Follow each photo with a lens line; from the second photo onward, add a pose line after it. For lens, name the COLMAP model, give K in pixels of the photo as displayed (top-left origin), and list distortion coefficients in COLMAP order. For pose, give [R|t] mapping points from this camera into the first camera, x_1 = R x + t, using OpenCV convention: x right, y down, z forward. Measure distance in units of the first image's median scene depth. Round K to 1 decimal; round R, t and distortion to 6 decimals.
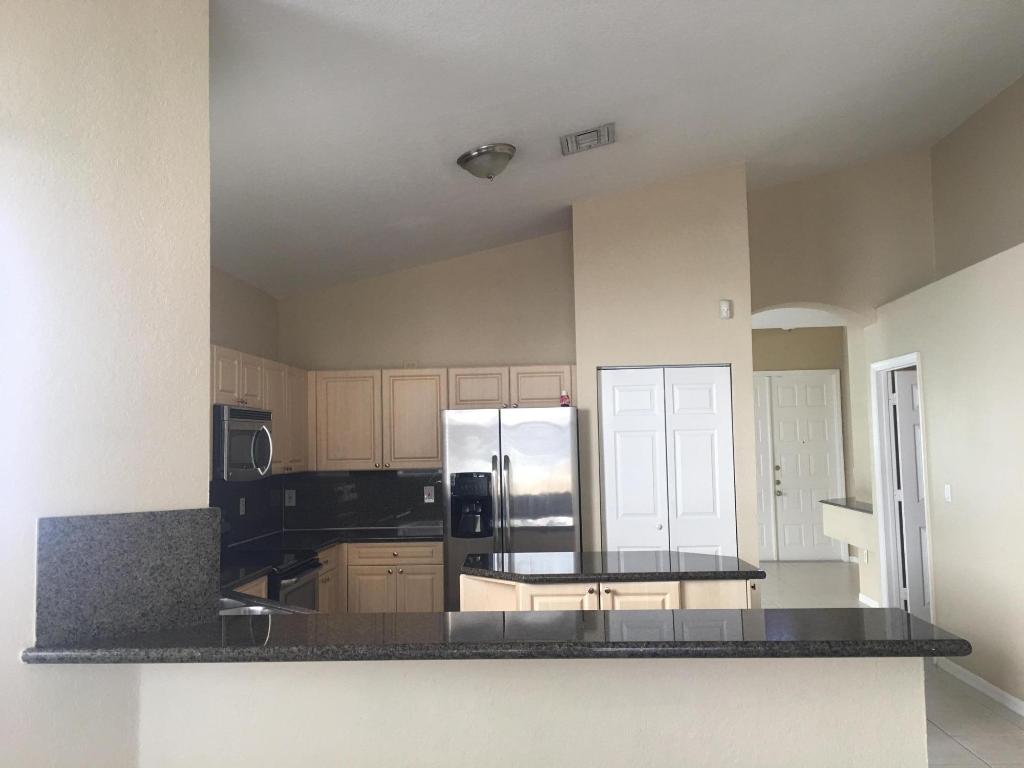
lens RADIAL K [[867.9, 0, 509.6], [0, 867.9, 387.0], [0, 0, 1]] dist [0.072244, -0.093424]
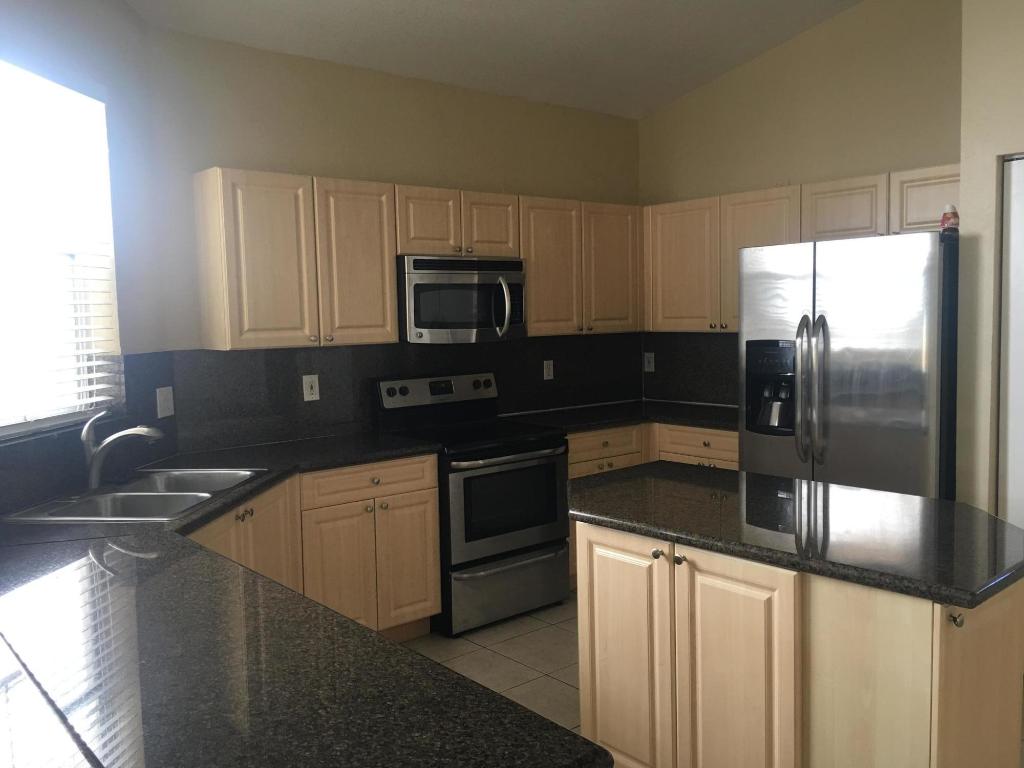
lens RADIAL K [[867.9, 0, 512.3], [0, 867.9, 380.9], [0, 0, 1]] dist [0.072244, -0.093424]
pose [[0.697310, 0.062451, -0.714044, 0.304828], [0.054820, 0.988633, 0.140001, 0.023951], [0.714671, -0.136768, 0.685960, 0.387474]]
